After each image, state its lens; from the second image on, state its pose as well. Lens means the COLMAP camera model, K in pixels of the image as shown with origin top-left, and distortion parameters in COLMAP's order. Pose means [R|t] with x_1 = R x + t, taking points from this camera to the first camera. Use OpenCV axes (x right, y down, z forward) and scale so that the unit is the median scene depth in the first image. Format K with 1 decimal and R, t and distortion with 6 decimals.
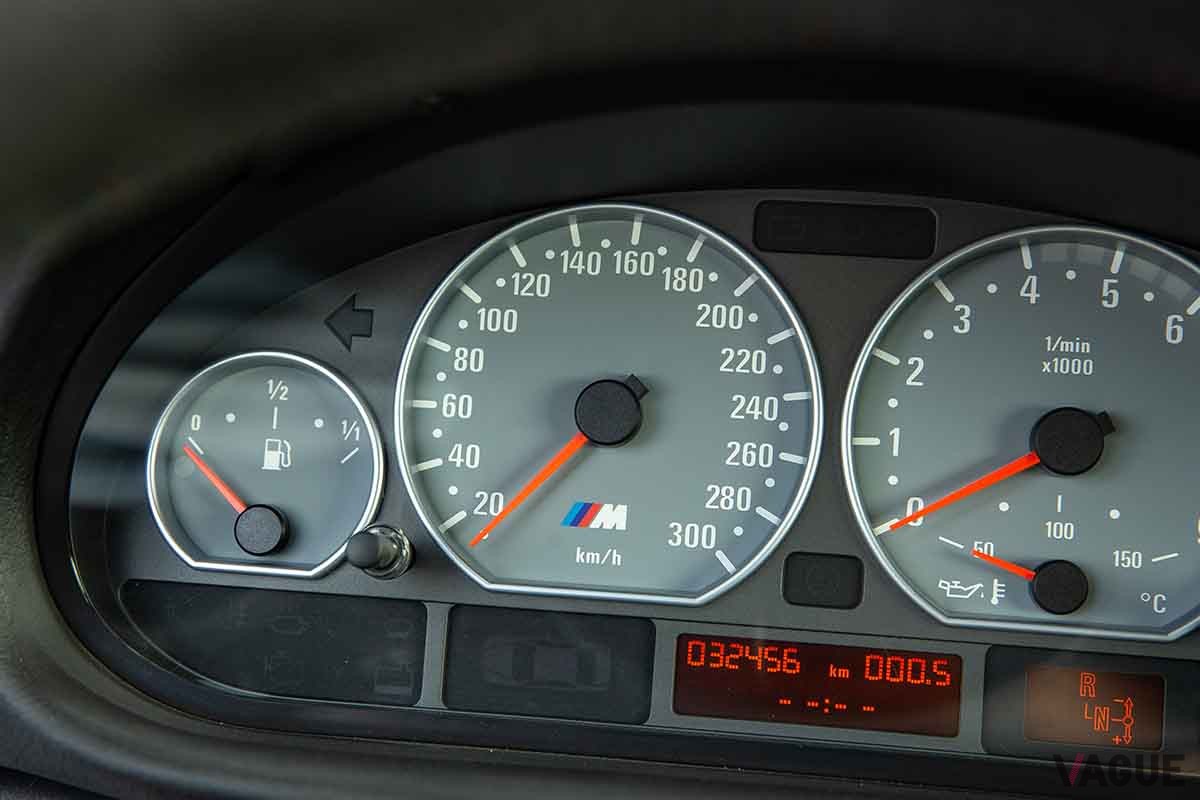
lens RADIAL K [[2026.0, 0, 600.2], [0, 2026.0, 399.2], [0, 0, 1]] dist [0.002476, 0.000000]
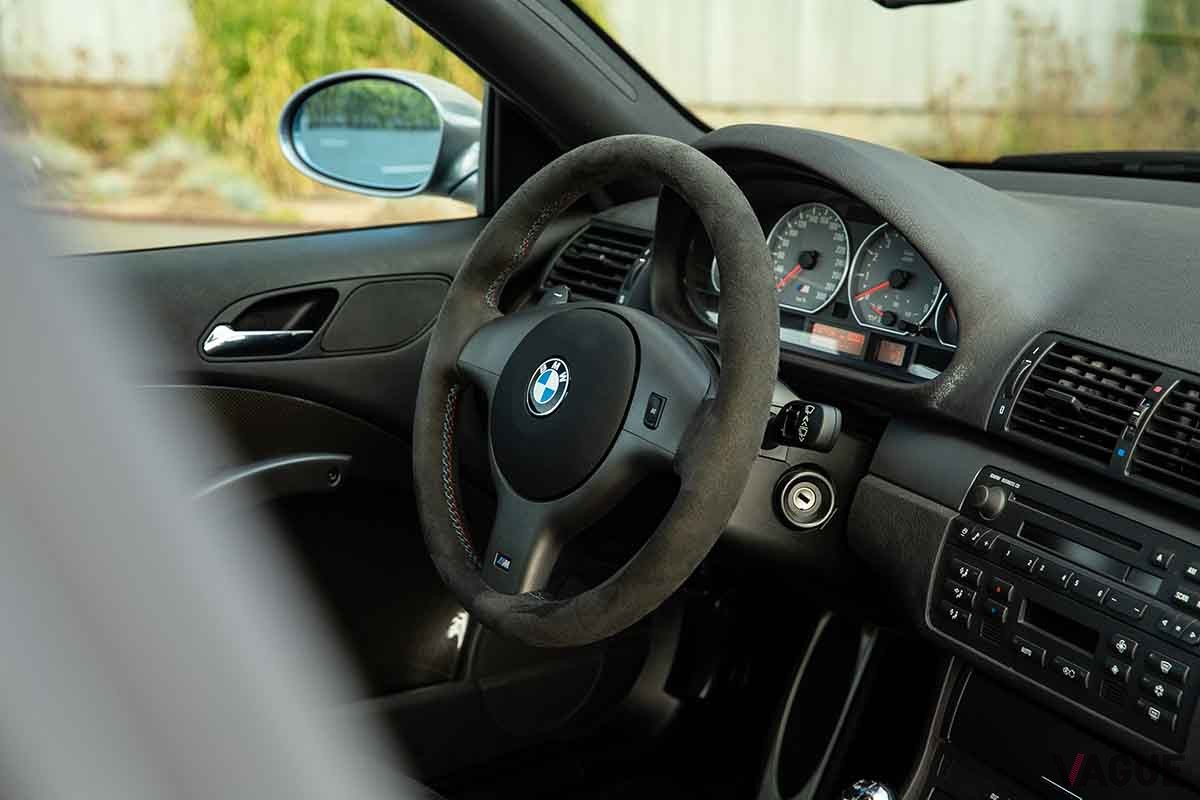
lens RADIAL K [[2422.4, 0, 600.0], [0, 2422.4, 400.1], [0, 0, 1]] dist [0.008396, 0.000000]
pose [[0.714864, 0.140133, -0.685078, 2.730574], [-0.169062, 0.985285, 0.025129, 0.206760], [0.678519, 0.097857, 0.728036, -2.375654]]
